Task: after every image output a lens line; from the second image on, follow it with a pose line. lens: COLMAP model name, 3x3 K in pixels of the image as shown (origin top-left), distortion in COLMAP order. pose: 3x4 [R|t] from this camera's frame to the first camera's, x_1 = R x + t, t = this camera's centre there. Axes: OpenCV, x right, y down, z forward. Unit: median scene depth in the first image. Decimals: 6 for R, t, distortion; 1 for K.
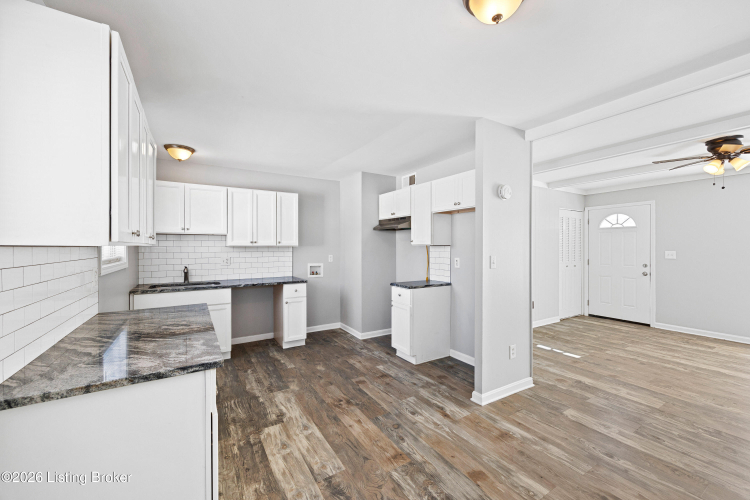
lens RADIAL K [[297.3, 0, 375.0], [0, 297.3, 250.0], [0, 0, 1]] dist [0.004418, -0.000052]
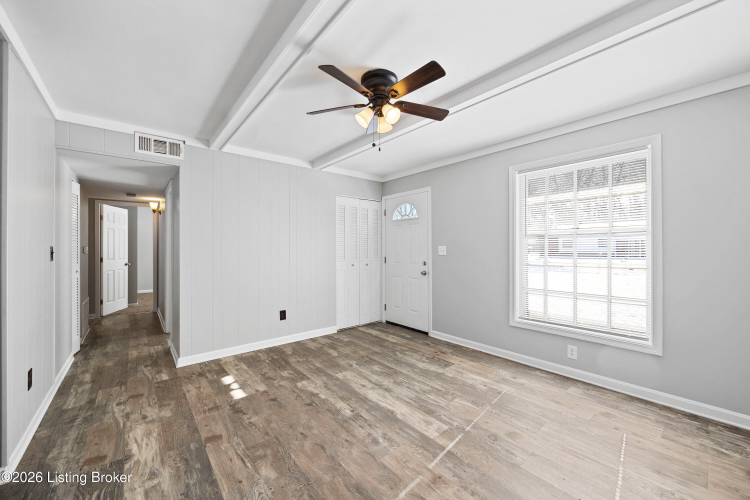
lens RADIAL K [[287.6, 0, 374.7], [0, 287.6, 247.3], [0, 0, 1]] dist [-0.002628, -0.000134]
pose [[0.988246, 0.000691, 0.152871, 1.002993], [0.001453, 0.999902, -0.013913, 0.027709], [-0.152866, 0.013971, 0.988148, 0.331583]]
